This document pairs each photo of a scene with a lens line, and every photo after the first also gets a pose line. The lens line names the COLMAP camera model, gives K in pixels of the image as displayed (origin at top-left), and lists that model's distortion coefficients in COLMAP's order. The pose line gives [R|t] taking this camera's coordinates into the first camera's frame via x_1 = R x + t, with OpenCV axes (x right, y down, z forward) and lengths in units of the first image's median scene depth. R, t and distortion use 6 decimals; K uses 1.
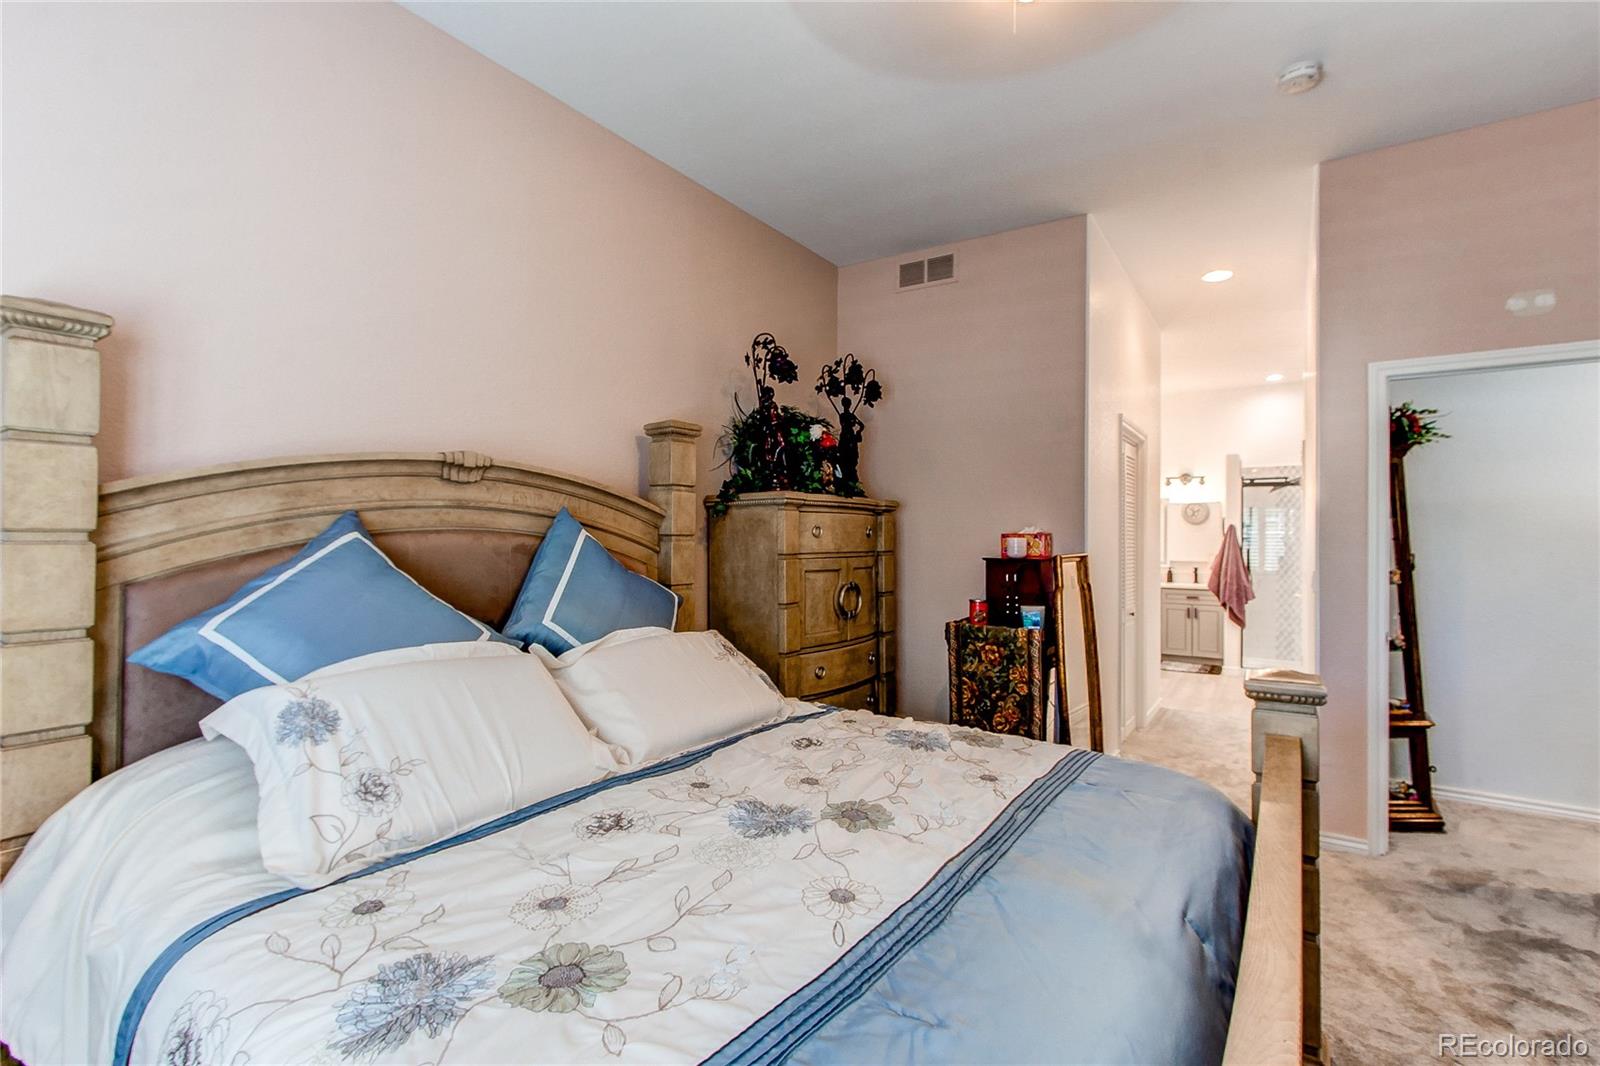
lens RADIAL K [[757.7, 0, 795.9], [0, 757.7, 517.9], [0, 0, 1]] dist [-0.003946, 0.004239]
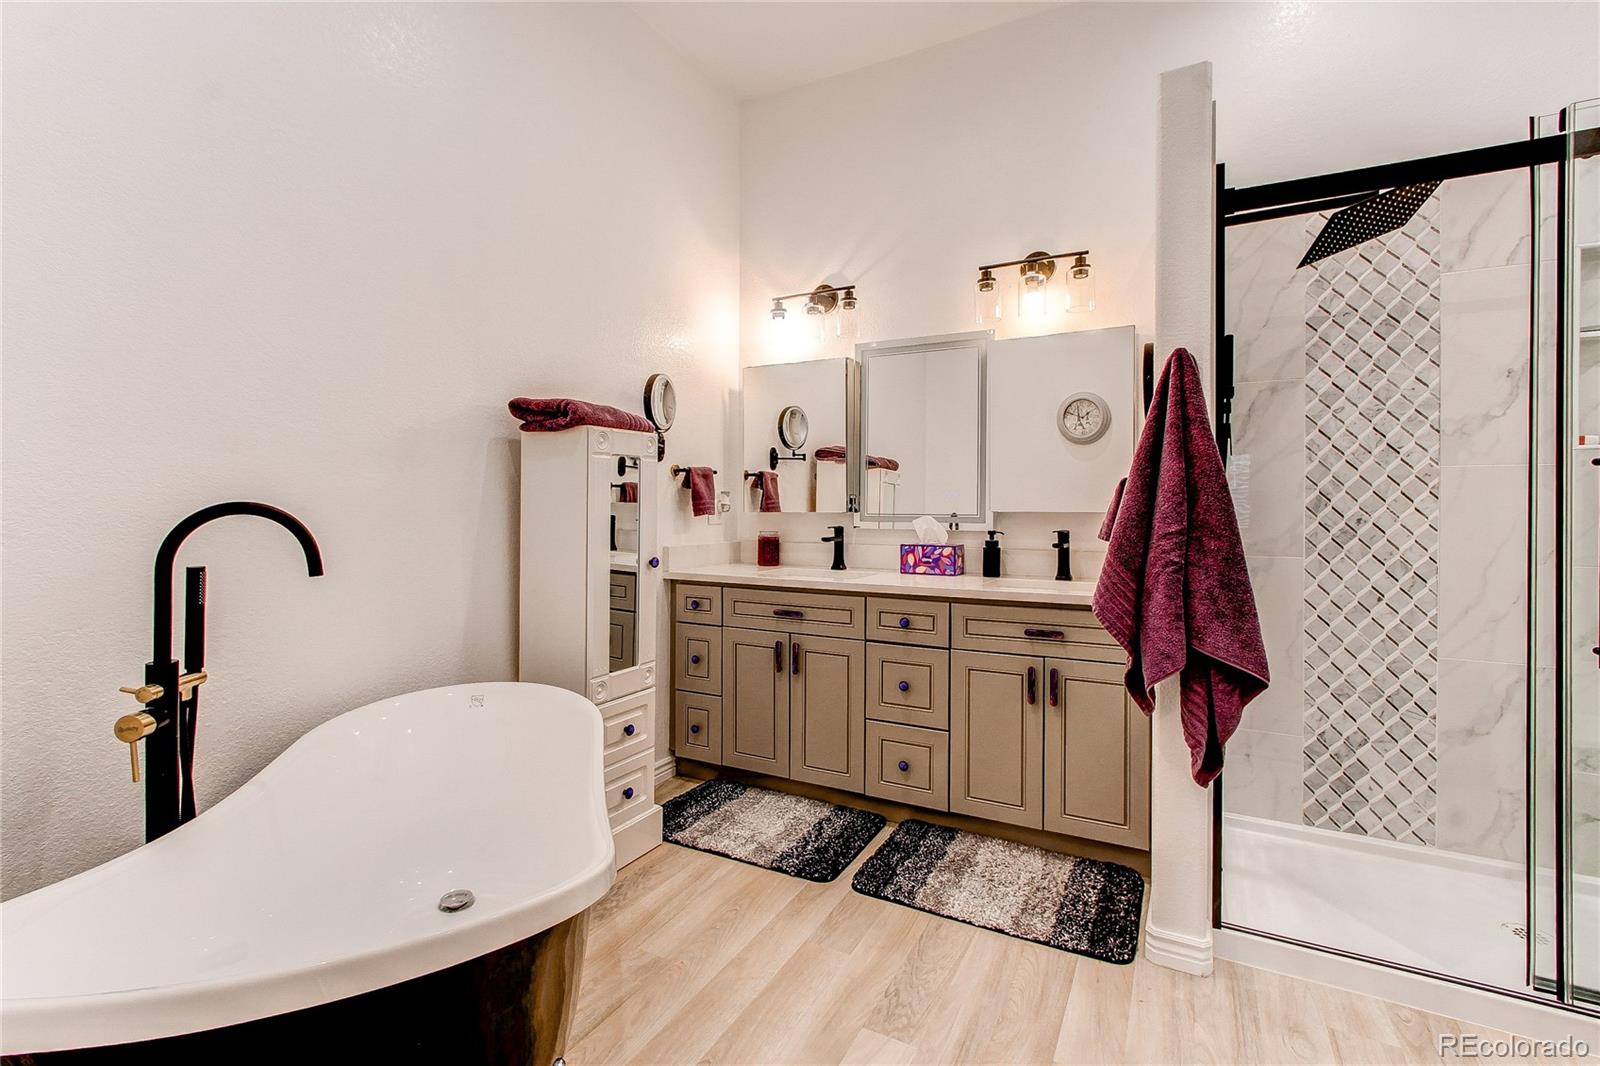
lens RADIAL K [[757.7, 0, 800.4], [0, 757.7, 519.3], [0, 0, 1]] dist [-0.003946, 0.004239]
pose [[0.994703, -0.002605, 0.102761, 0.398059], [0.001641, 0.999954, 0.009465, 0.058625], [-0.102781, -0.009246, 0.994661, 0.716382]]
